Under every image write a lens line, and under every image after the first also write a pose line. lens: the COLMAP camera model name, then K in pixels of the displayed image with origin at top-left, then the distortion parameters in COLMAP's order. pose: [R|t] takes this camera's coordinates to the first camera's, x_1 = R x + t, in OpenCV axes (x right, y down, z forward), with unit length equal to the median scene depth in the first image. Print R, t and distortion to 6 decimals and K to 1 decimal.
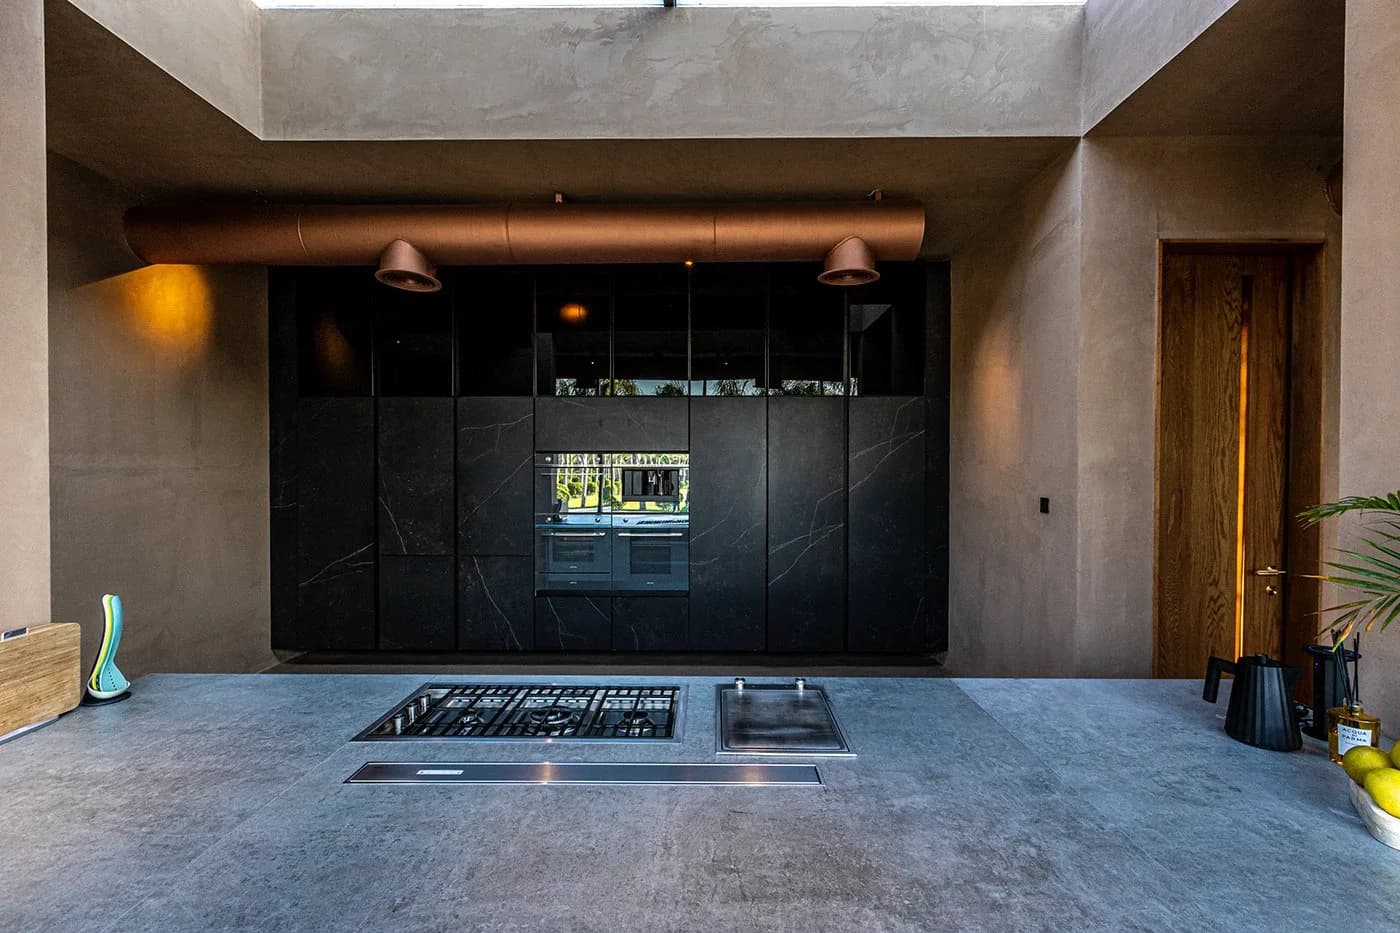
lens RADIAL K [[631.5, 0, 703.7], [0, 631.5, 469.6], [0, 0, 1]] dist [0.002374, -0.000575]
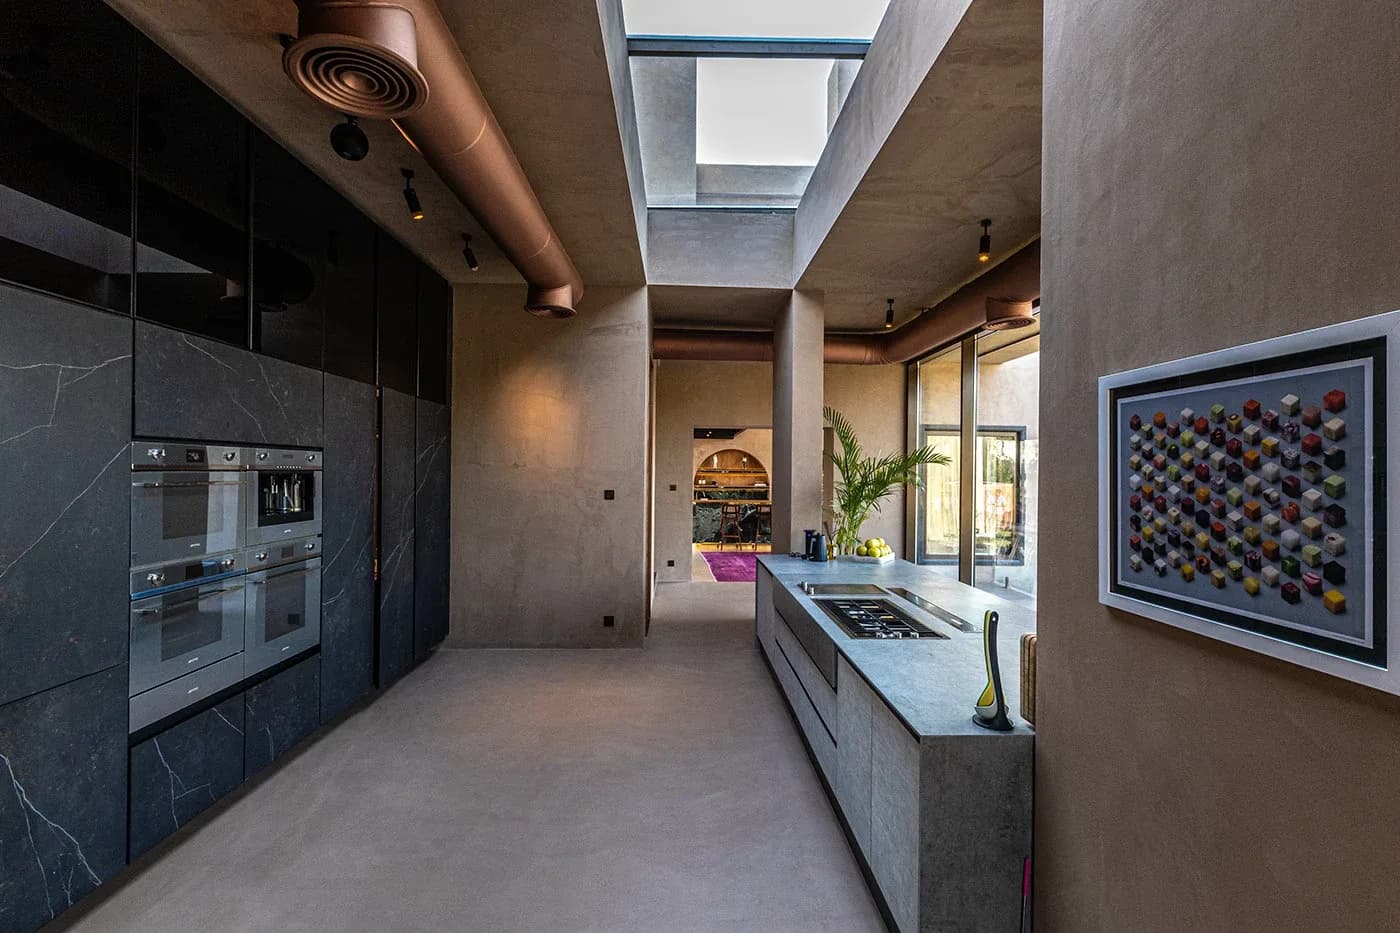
lens RADIAL K [[631.5, 0, 703.7], [0, 631.5, 469.6], [0, 0, 1]] dist [0.002374, -0.000575]
pose [[-0.034736, 0.001399, 0.999396, -0.957207], [-0.002101, 0.999997, -0.001473, -0.004491], [-0.999394, -0.002151, -0.034733, 0.740487]]
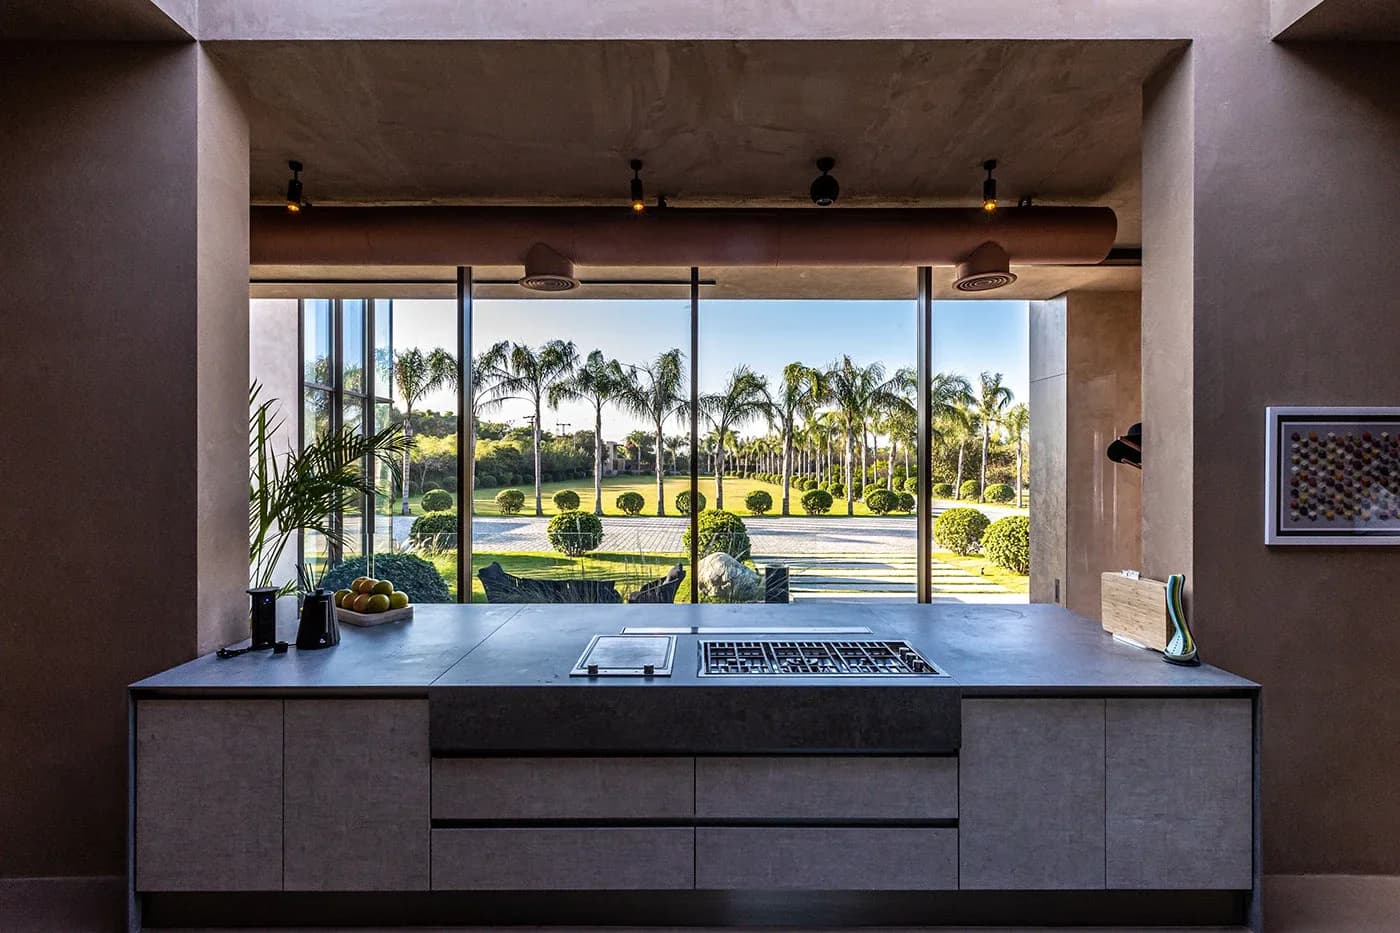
lens RADIAL K [[631.5, 0, 703.7], [0, 631.5, 469.6], [0, 0, 1]] dist [0.002374, -0.000575]
pose [[-0.999990, -0.002636, 0.003578, -0.022722], [-0.002594, 0.999929, 0.011648, -0.005193], [-0.003608, 0.011638, -0.999926, 1.117607]]
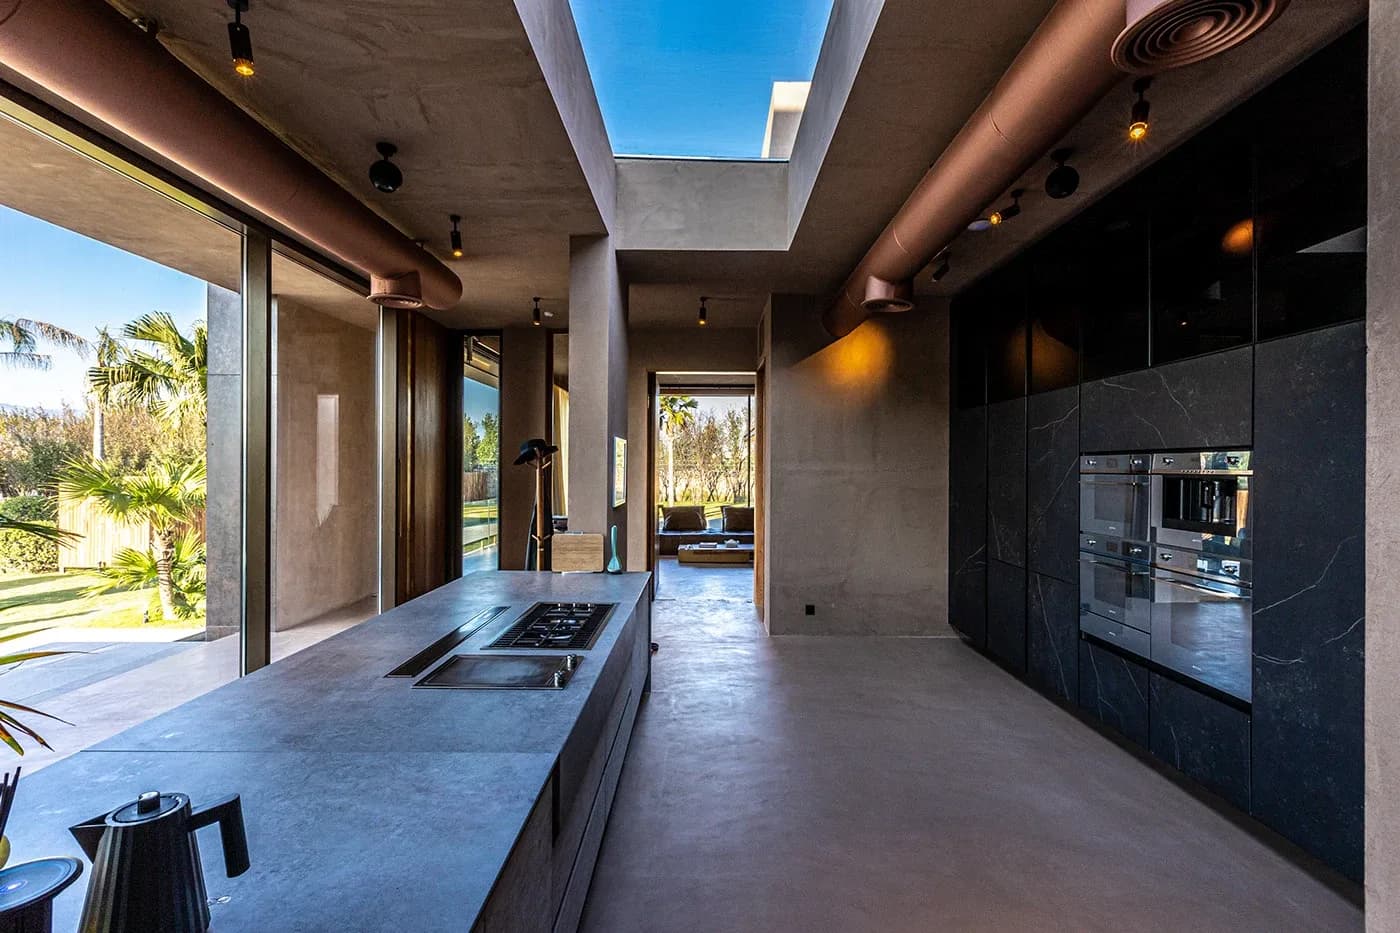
lens RADIAL K [[631.5, 0, 703.7], [0, 631.5, 469.6], [0, 0, 1]] dist [0.002374, -0.000575]
pose [[0.001492, 0.002744, -0.999995, 0.640776], [-0.013015, 0.999912, 0.002725, -0.004931], [0.999914, 0.013011, 0.001528, 0.659566]]
